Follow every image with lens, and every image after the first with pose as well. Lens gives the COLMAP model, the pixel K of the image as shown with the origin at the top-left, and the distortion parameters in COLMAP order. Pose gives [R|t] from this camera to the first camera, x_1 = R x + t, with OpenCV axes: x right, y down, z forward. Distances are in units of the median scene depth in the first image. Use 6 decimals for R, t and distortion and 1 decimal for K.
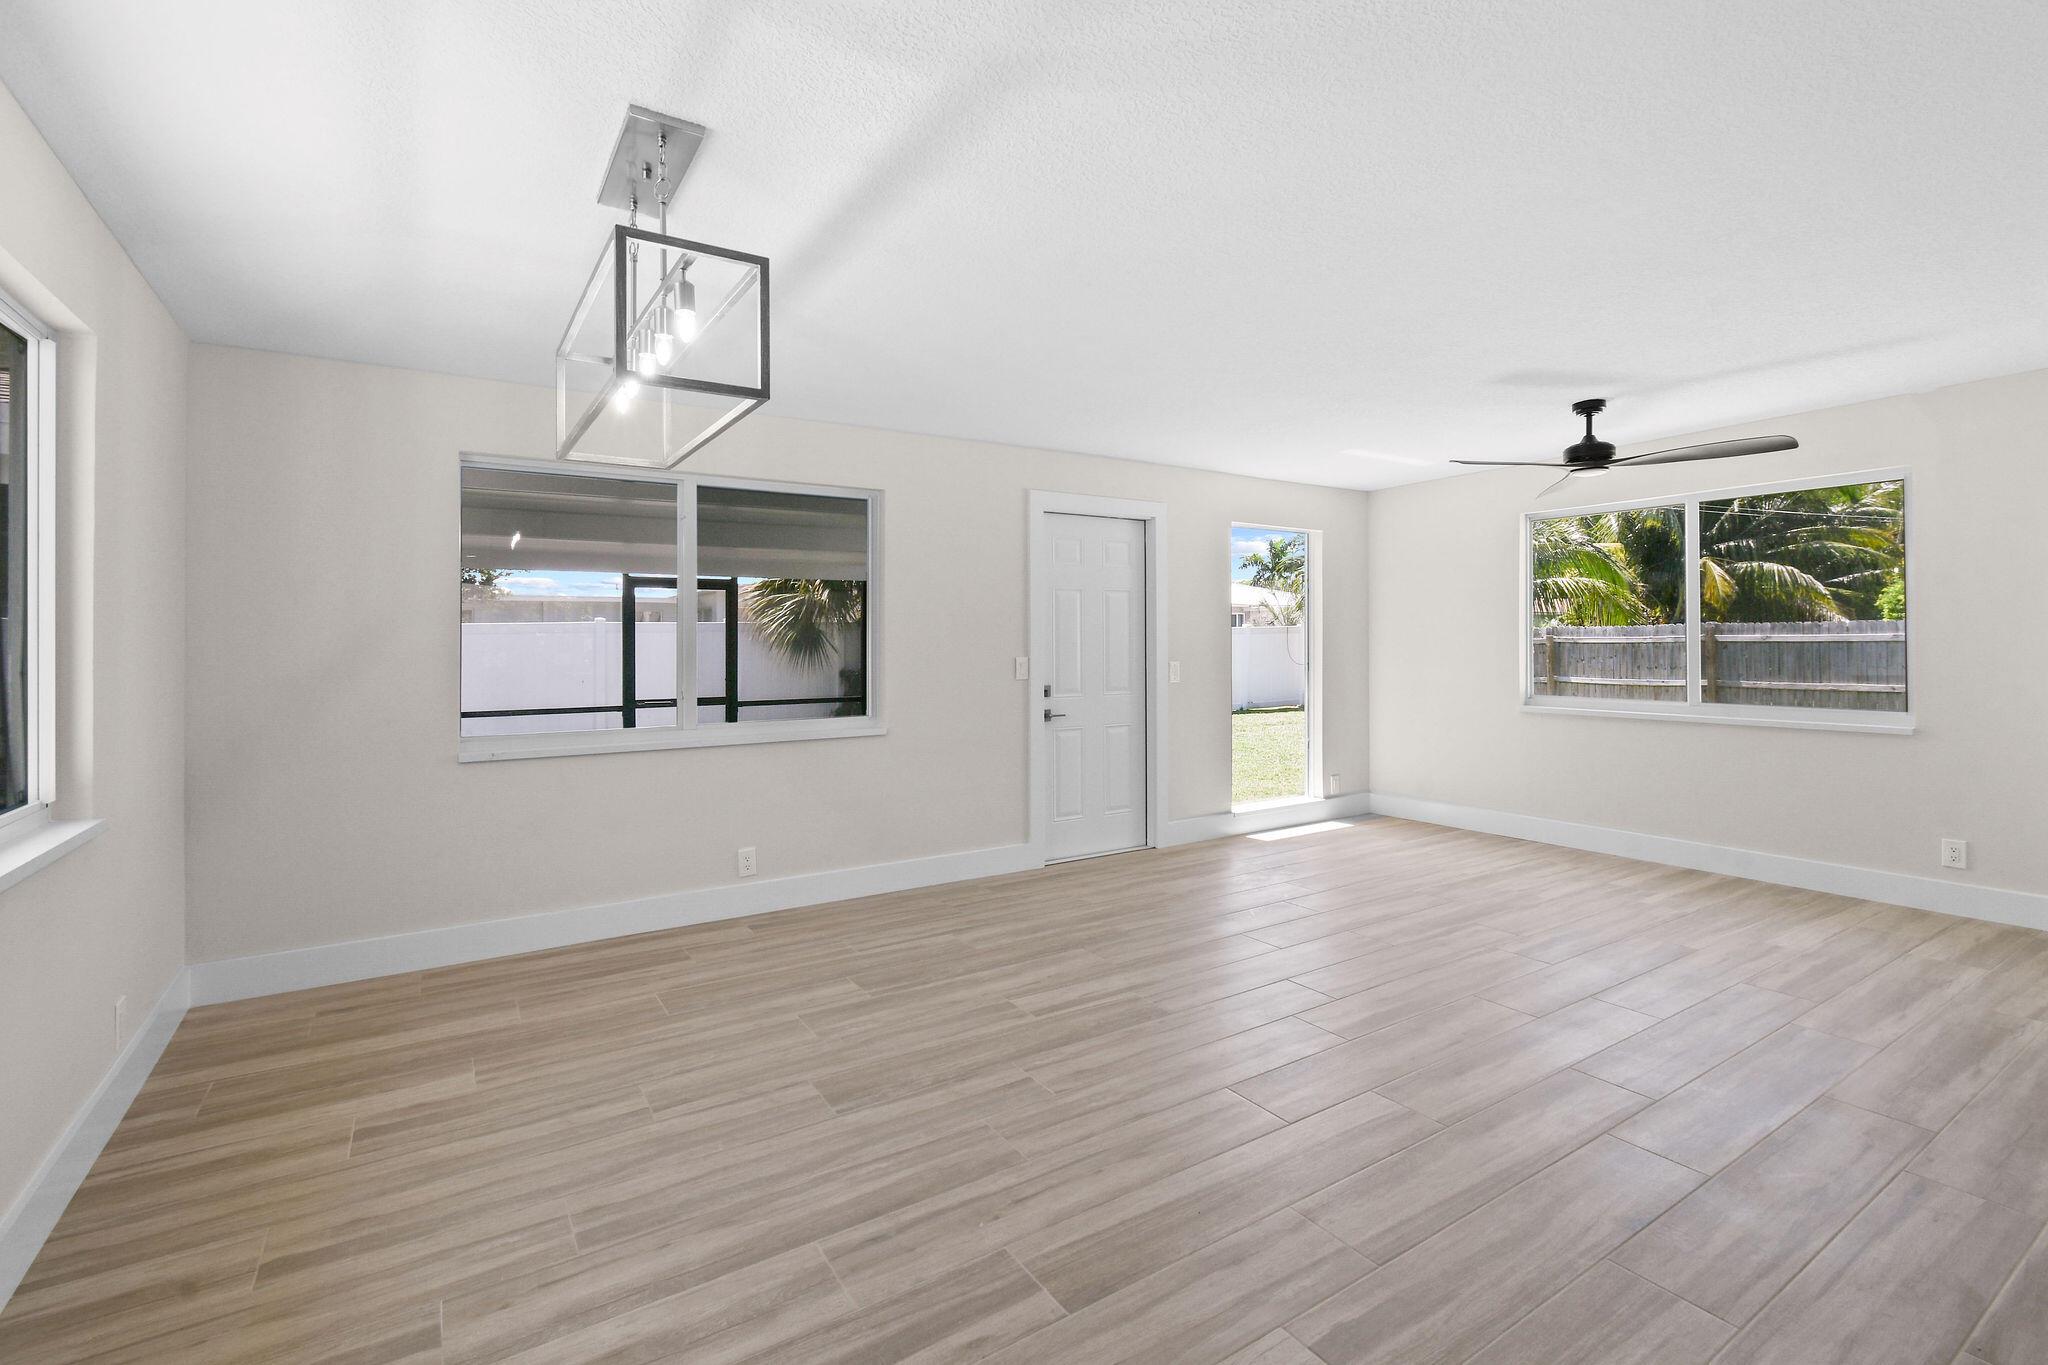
lens RADIAL K [[925.4, 0, 1014.7], [0, 925.4, 674.1], [0, 0, 1]] dist [0.004352, 0.000985]
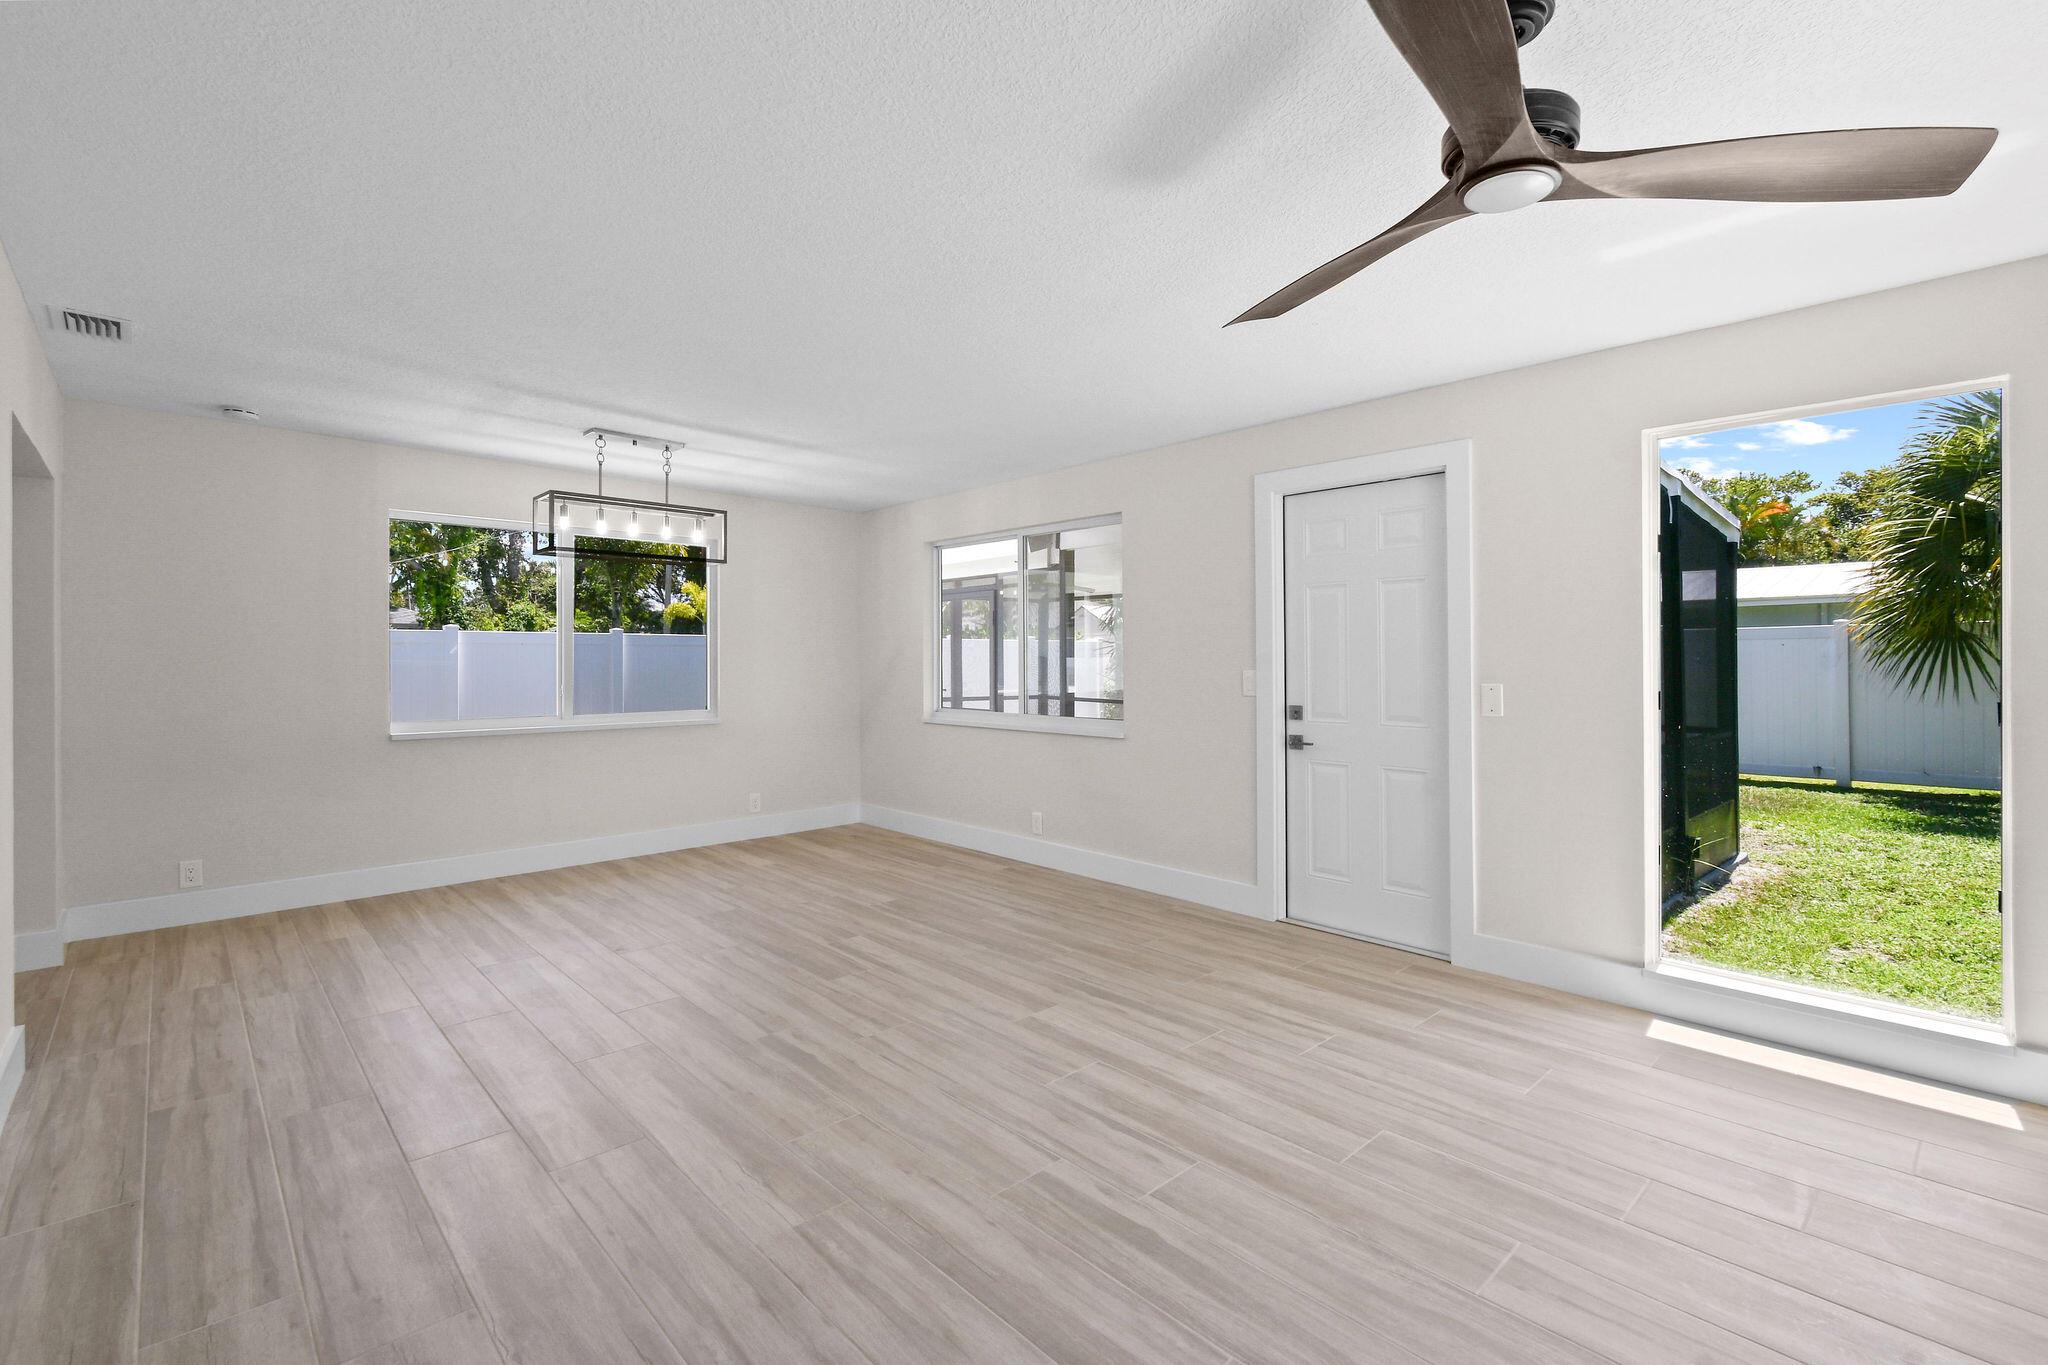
lens RADIAL K [[864.9, 0, 984.1], [0, 864.9, 682.4], [0, 0, 1]] dist [0.002534, -0.000195]
pose [[0.183492, 0.030319, -0.982554, 1.083191], [-0.034463, 0.999108, 0.024394, -0.025927], [0.982417, 0.029385, 0.184373, 0.862966]]
